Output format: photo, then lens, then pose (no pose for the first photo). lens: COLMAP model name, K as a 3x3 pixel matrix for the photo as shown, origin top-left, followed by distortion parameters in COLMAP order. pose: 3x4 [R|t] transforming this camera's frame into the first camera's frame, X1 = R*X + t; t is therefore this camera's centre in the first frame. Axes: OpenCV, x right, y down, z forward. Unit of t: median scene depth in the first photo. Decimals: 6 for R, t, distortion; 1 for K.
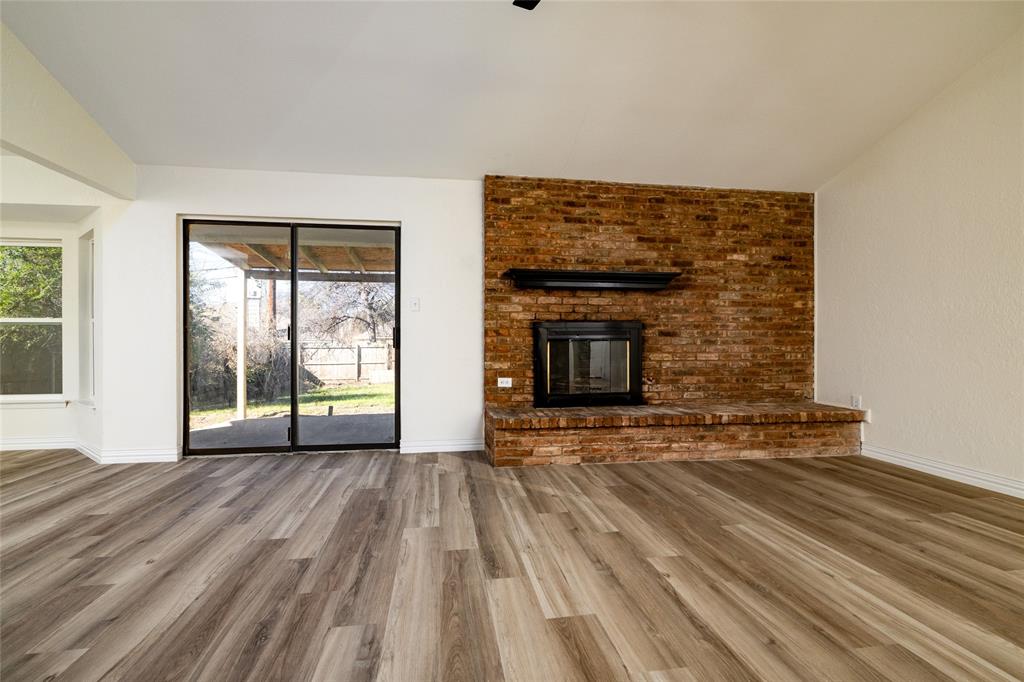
lens RADIAL K [[451.9, 0, 499.5], [0, 451.9, 343.1], [0, 0, 1]] dist [-0.002309, 0.001554]
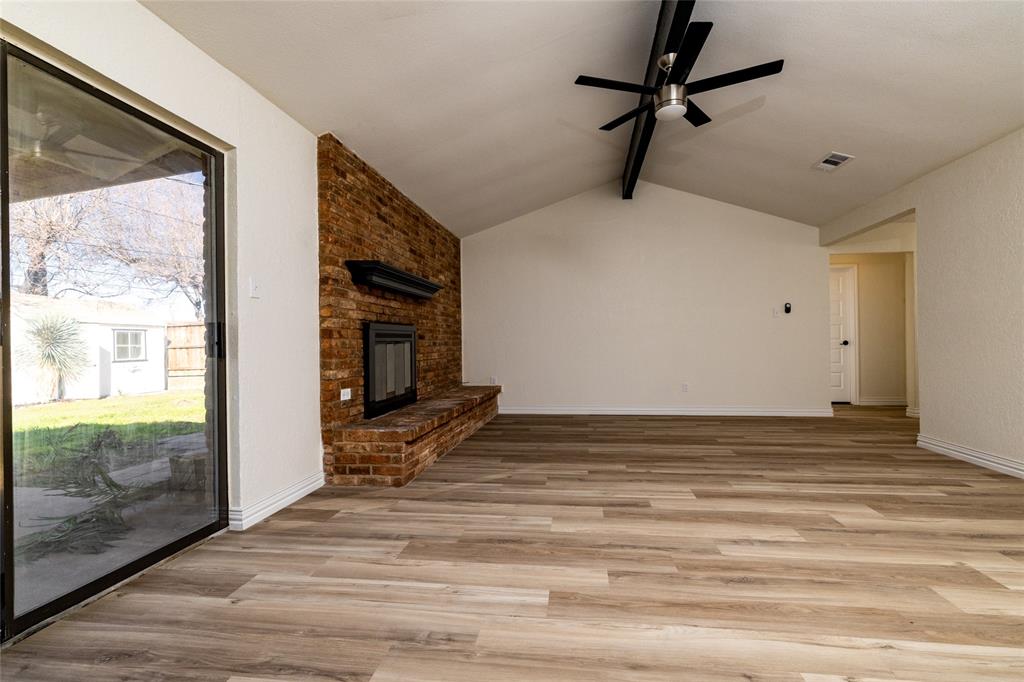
lens RADIAL K [[451.9, 0, 531.1], [0, 451.9, 343.2], [0, 0, 1]] dist [-0.002309, 0.001554]
pose [[0.258081, -0.004809, 0.966111, -0.809602], [0.016419, 0.999865, 0.000591, -0.001409], [-0.965984, 0.015710, 0.258125, 0.536557]]
